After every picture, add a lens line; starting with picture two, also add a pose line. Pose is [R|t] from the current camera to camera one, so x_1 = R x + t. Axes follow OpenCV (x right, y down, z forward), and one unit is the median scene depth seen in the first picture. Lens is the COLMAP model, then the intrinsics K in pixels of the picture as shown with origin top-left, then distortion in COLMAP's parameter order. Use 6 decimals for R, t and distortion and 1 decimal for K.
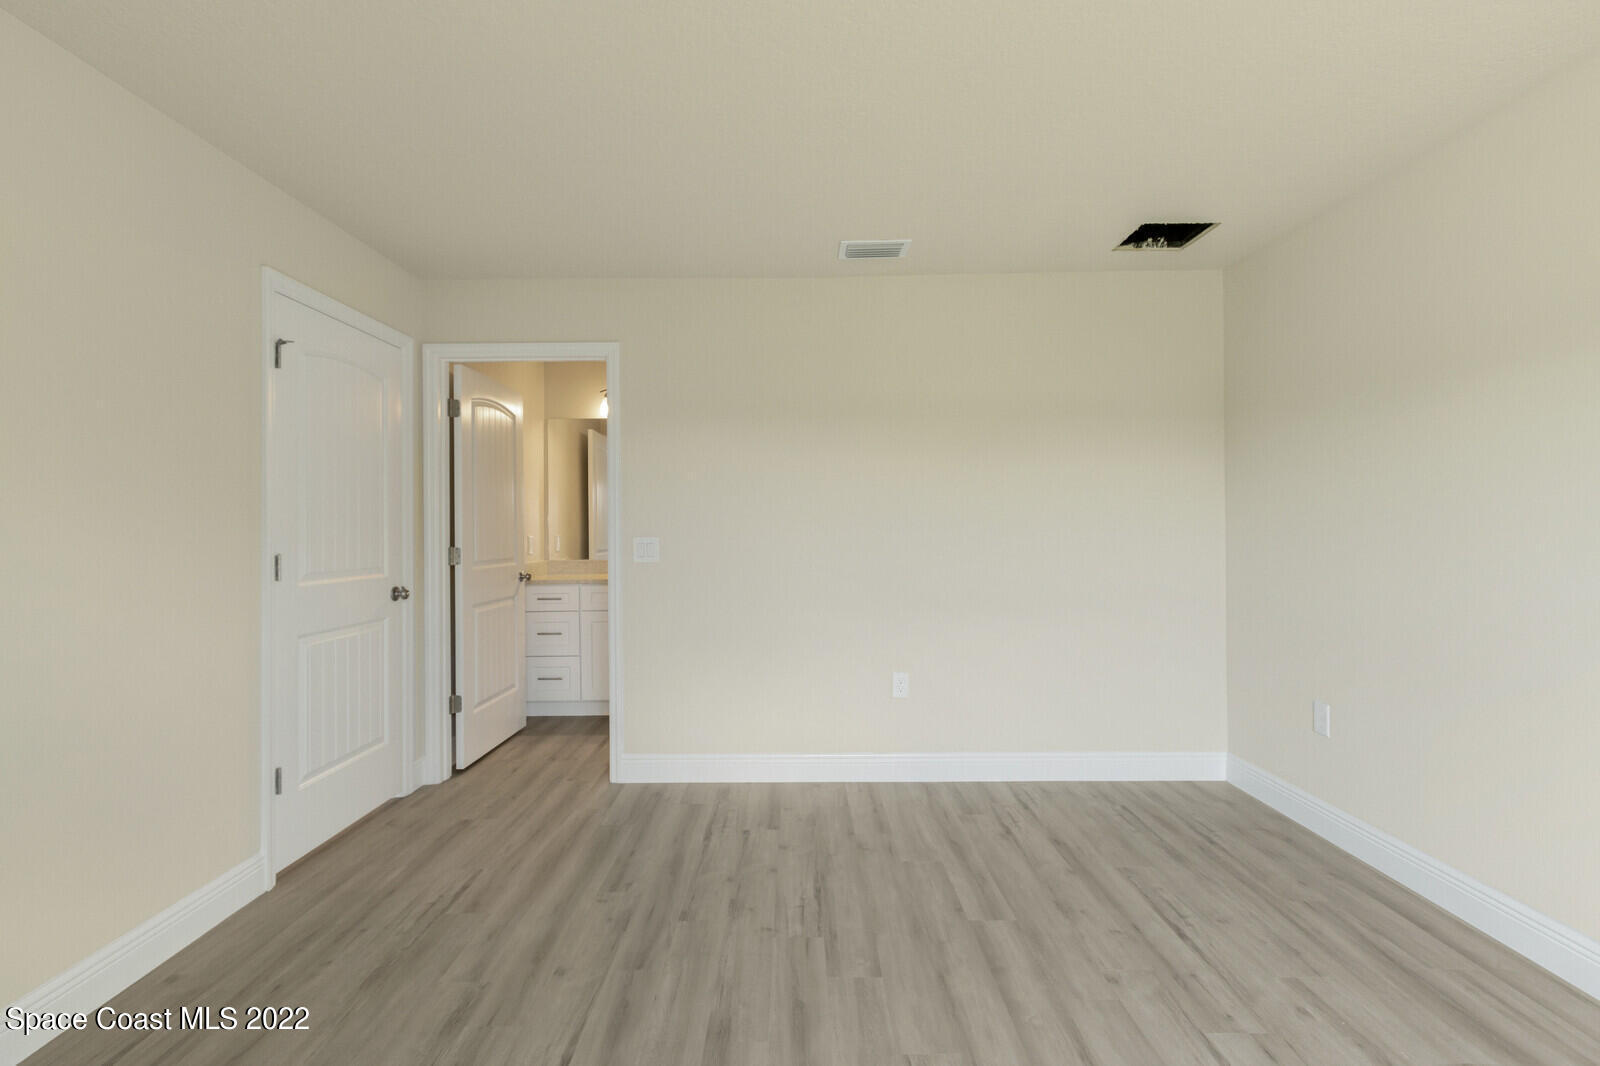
lens RADIAL K [[735.3, 0, 792.1], [0, 735.3, 528.4], [0, 0, 1]] dist [0.003669, -0.000622]
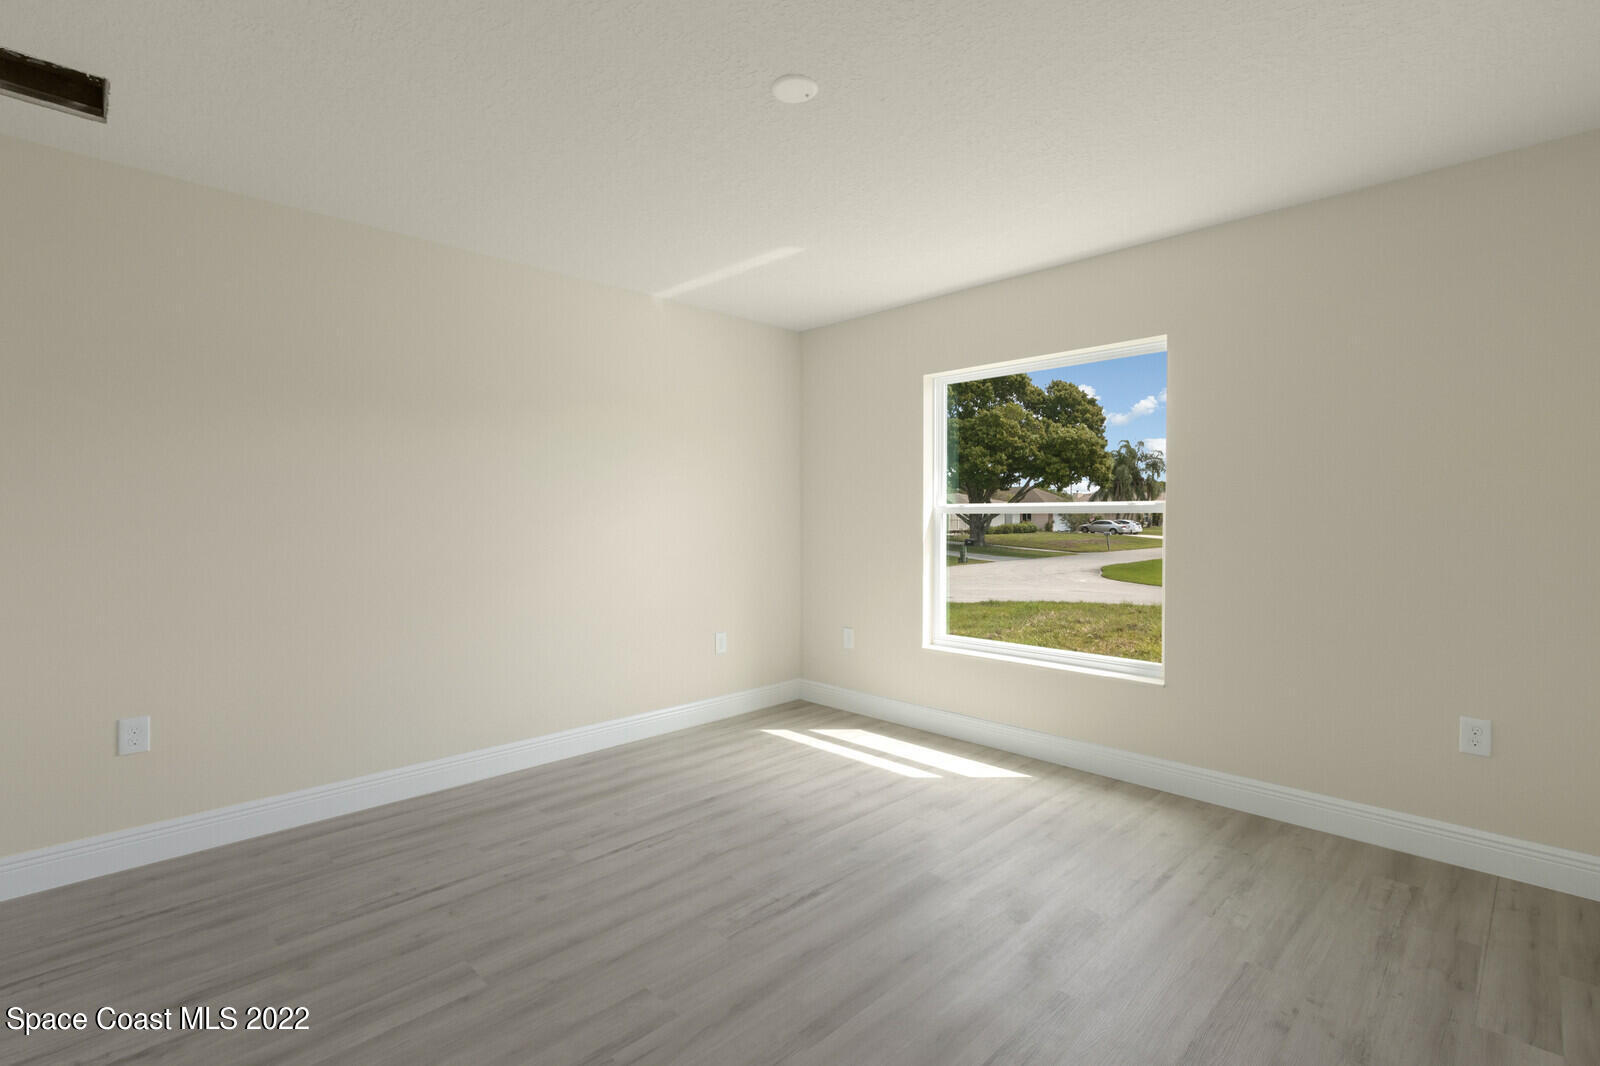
lens RADIAL K [[735.3, 0, 795.7], [0, 735.3, 532.9], [0, 0, 1]] dist [0.003669, -0.000622]
pose [[-0.708177, -0.009404, 0.705973, -0.609125], [0.008009, 0.999740, 0.021351, 0.000114], [-0.705990, 0.020774, -0.707917, 1.357089]]
